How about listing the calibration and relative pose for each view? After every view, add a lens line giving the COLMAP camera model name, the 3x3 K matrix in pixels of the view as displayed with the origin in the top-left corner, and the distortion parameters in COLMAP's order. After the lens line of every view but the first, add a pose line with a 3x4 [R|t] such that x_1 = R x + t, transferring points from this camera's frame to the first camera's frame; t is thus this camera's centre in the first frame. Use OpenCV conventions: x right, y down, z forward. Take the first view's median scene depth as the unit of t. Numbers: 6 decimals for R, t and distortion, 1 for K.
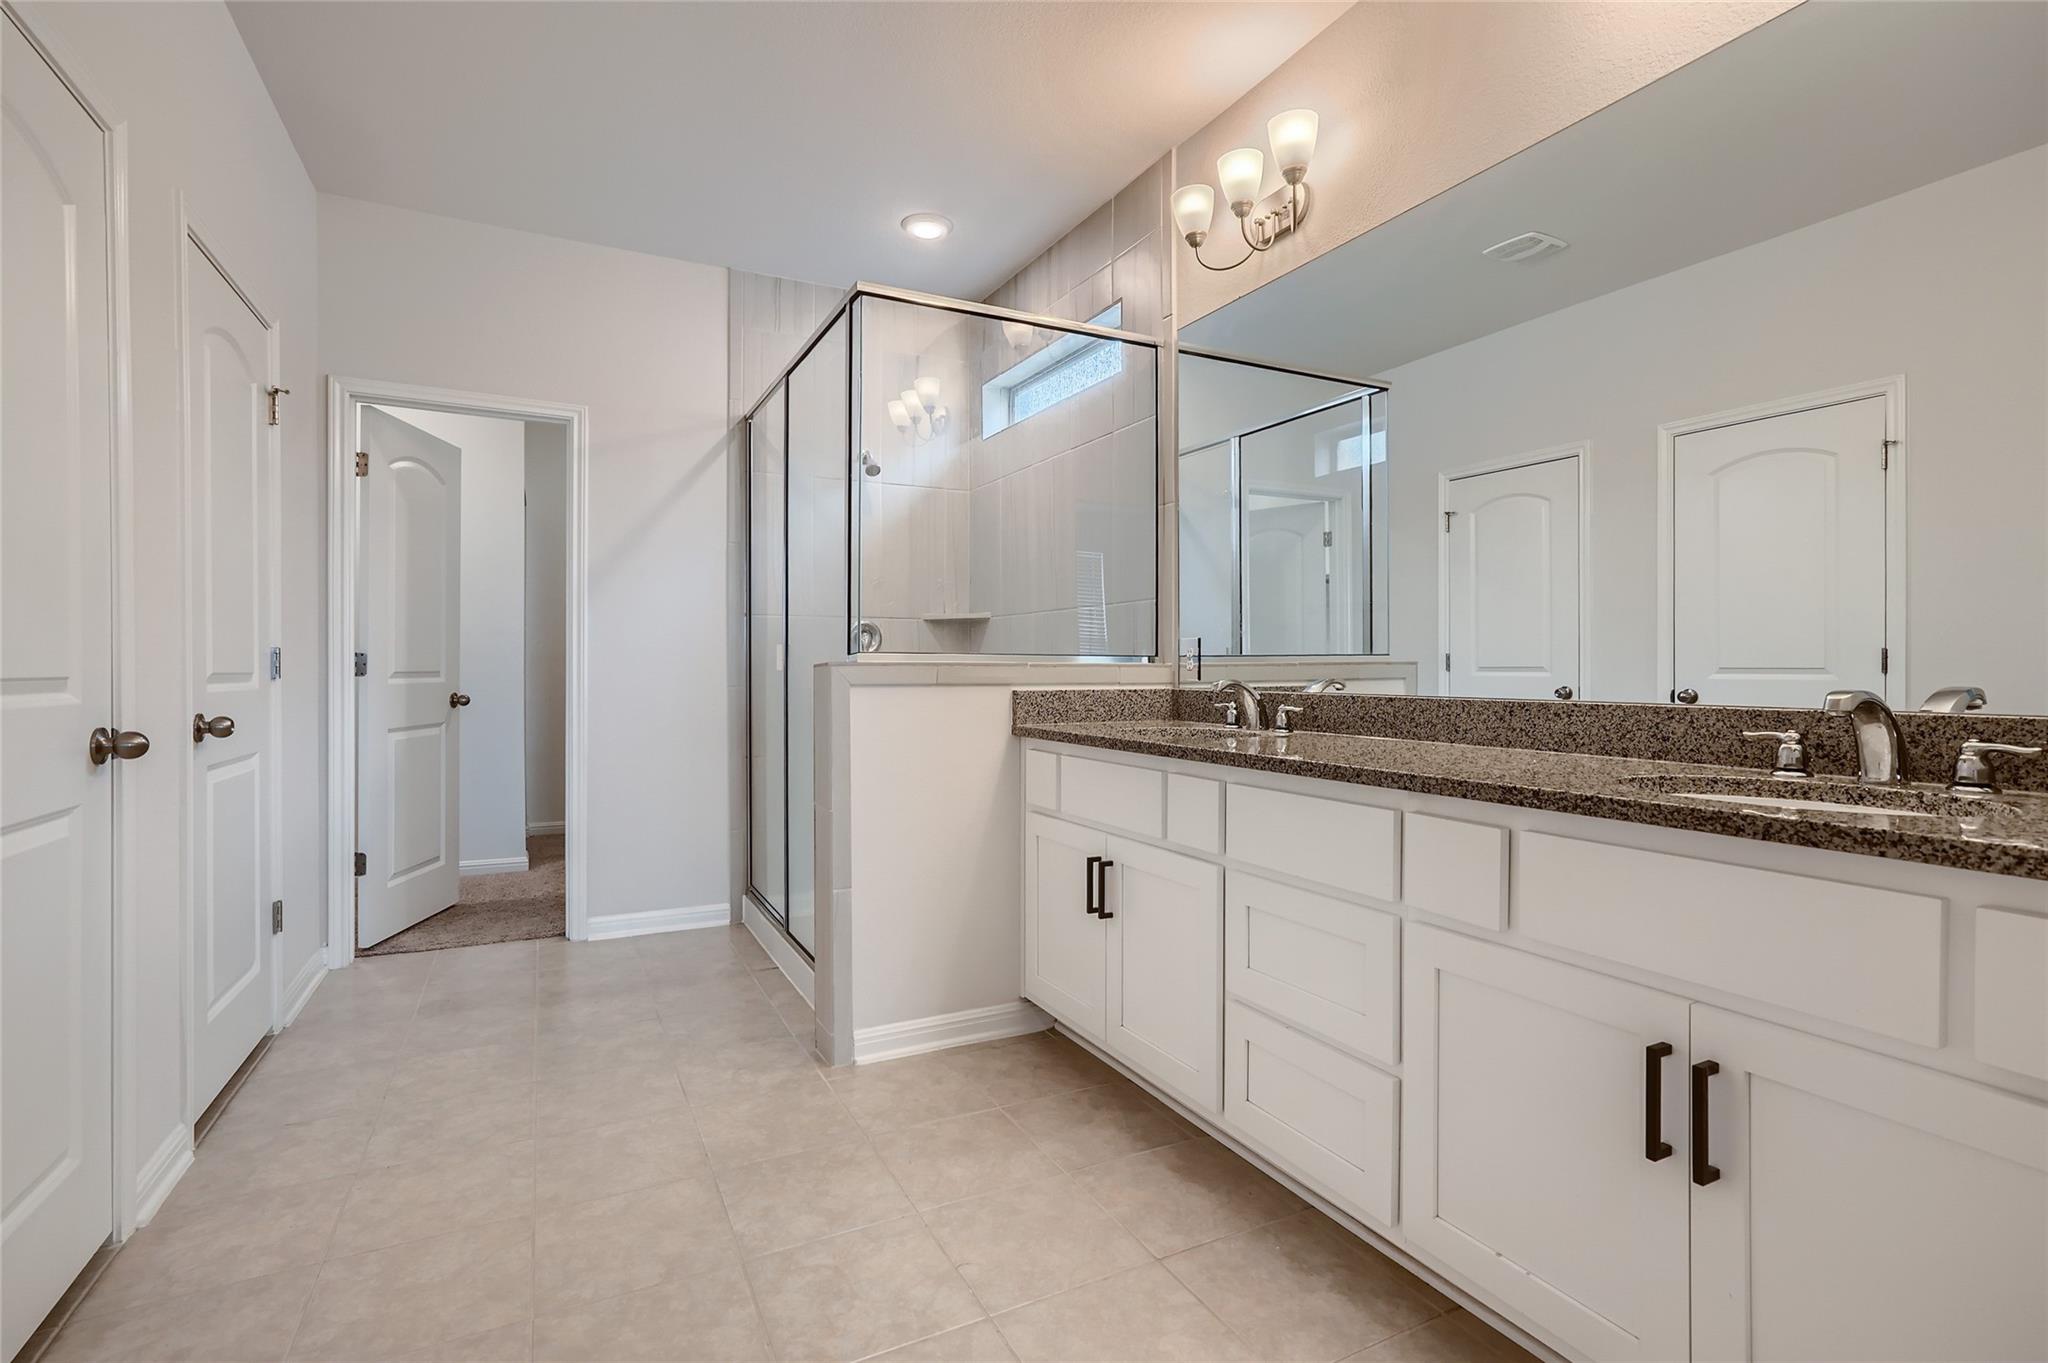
lens RADIAL K [[934.5, 0, 1013.1], [0, 934.5, 678.1], [0, 0, 1]] dist [0.001033, 0.001059]
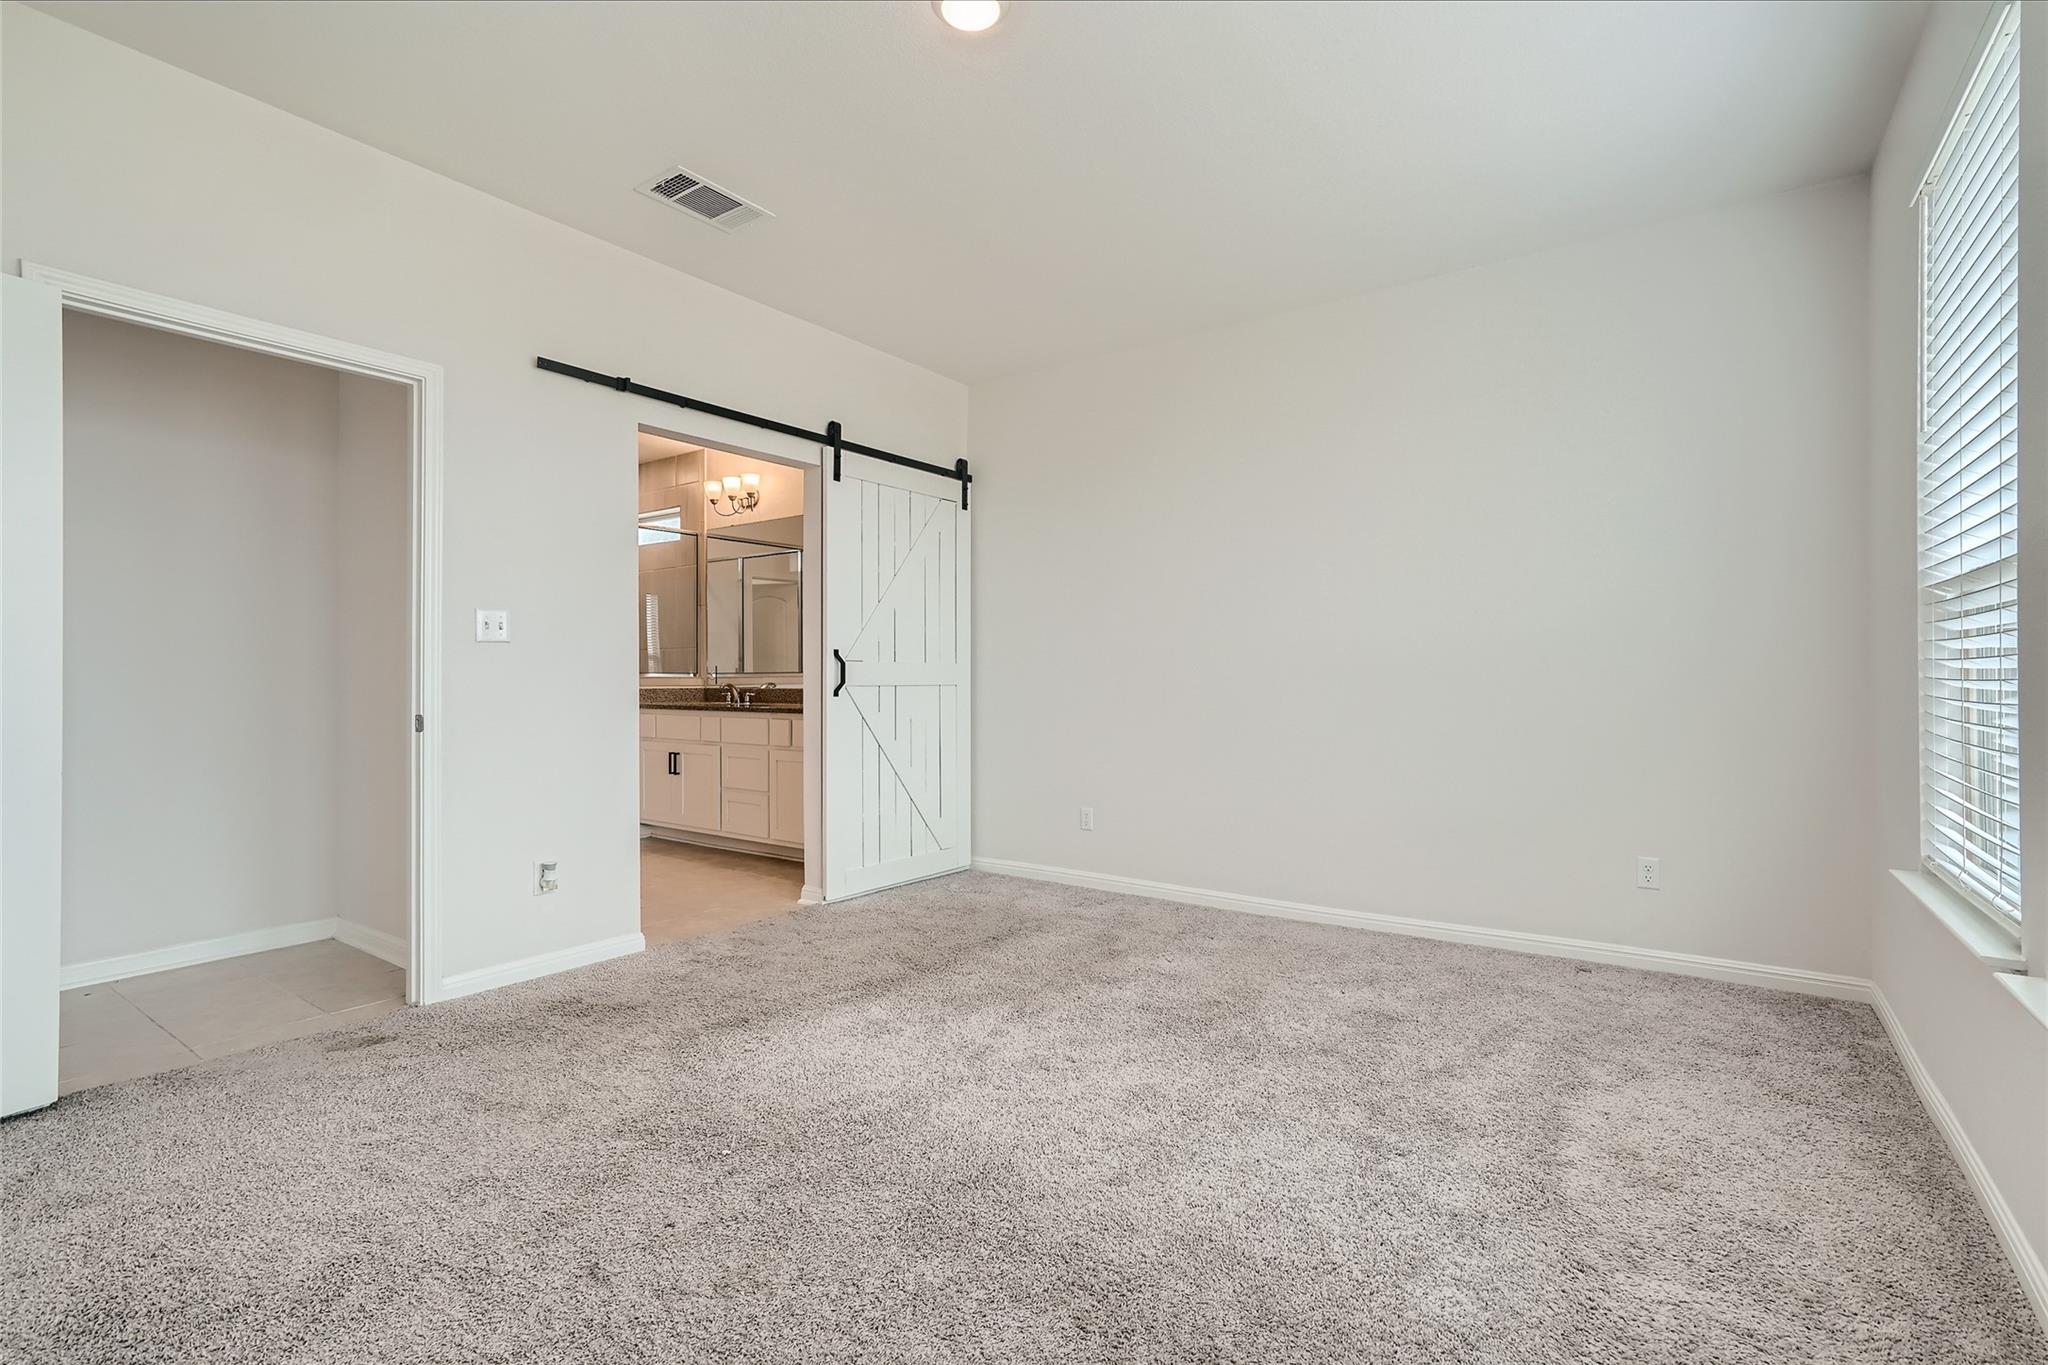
lens RADIAL K [[934.5, 0, 1013.1], [0, 934.5, 679.1], [0, 0, 1]] dist [0.001033, 0.001059]
pose [[0.886608, 0.003007, 0.462512, -0.250291], [0.000990, 0.999964, -0.008397, 0.012425], [-0.462521, 0.007903, 0.886573, -1.585885]]
